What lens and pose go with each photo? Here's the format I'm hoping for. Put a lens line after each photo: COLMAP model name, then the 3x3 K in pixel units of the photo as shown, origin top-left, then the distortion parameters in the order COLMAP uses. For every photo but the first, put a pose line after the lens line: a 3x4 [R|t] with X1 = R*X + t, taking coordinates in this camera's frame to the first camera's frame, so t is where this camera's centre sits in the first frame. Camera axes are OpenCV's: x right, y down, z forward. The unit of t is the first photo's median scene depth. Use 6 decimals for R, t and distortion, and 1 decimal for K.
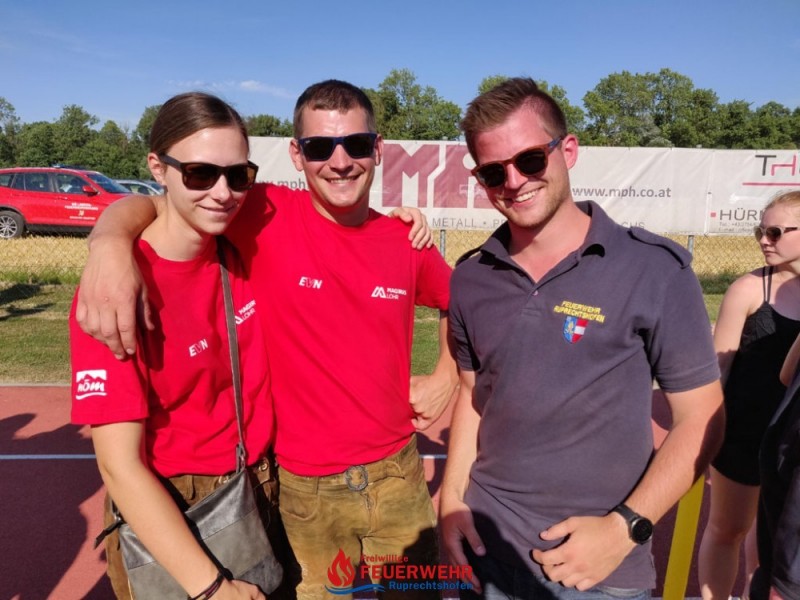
lens RADIAL K [[581.0, 0, 398.7], [0, 581.0, 302.6], [0, 0, 1]] dist [0.142502, 0.001283]
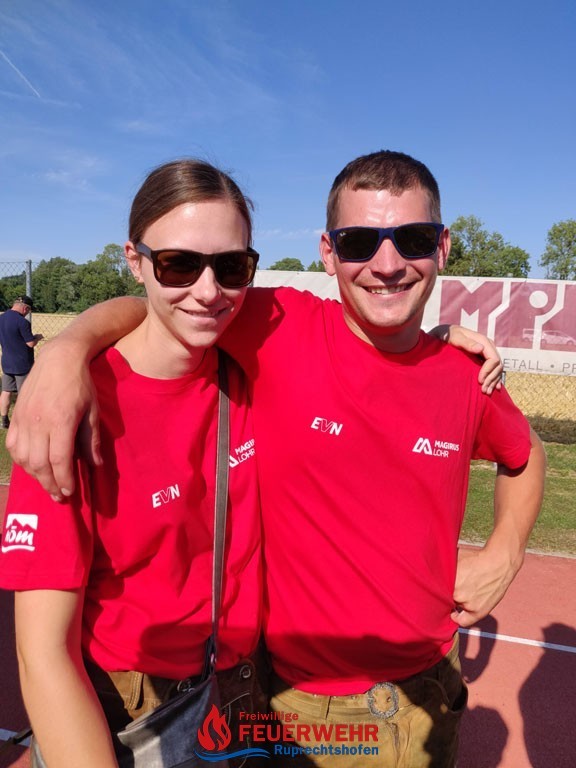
lens RADIAL K [[544.4, 0, 285.3], [0, 544.4, 370.2], [0, 0, 1]] dist [-0.009261, 0.000938]
pose [[0.952366, 0.093518, -0.290264, -0.011140], [-0.122240, 0.989073, -0.082413, -0.040603], [0.279386, 0.113969, 0.953391, 0.339625]]
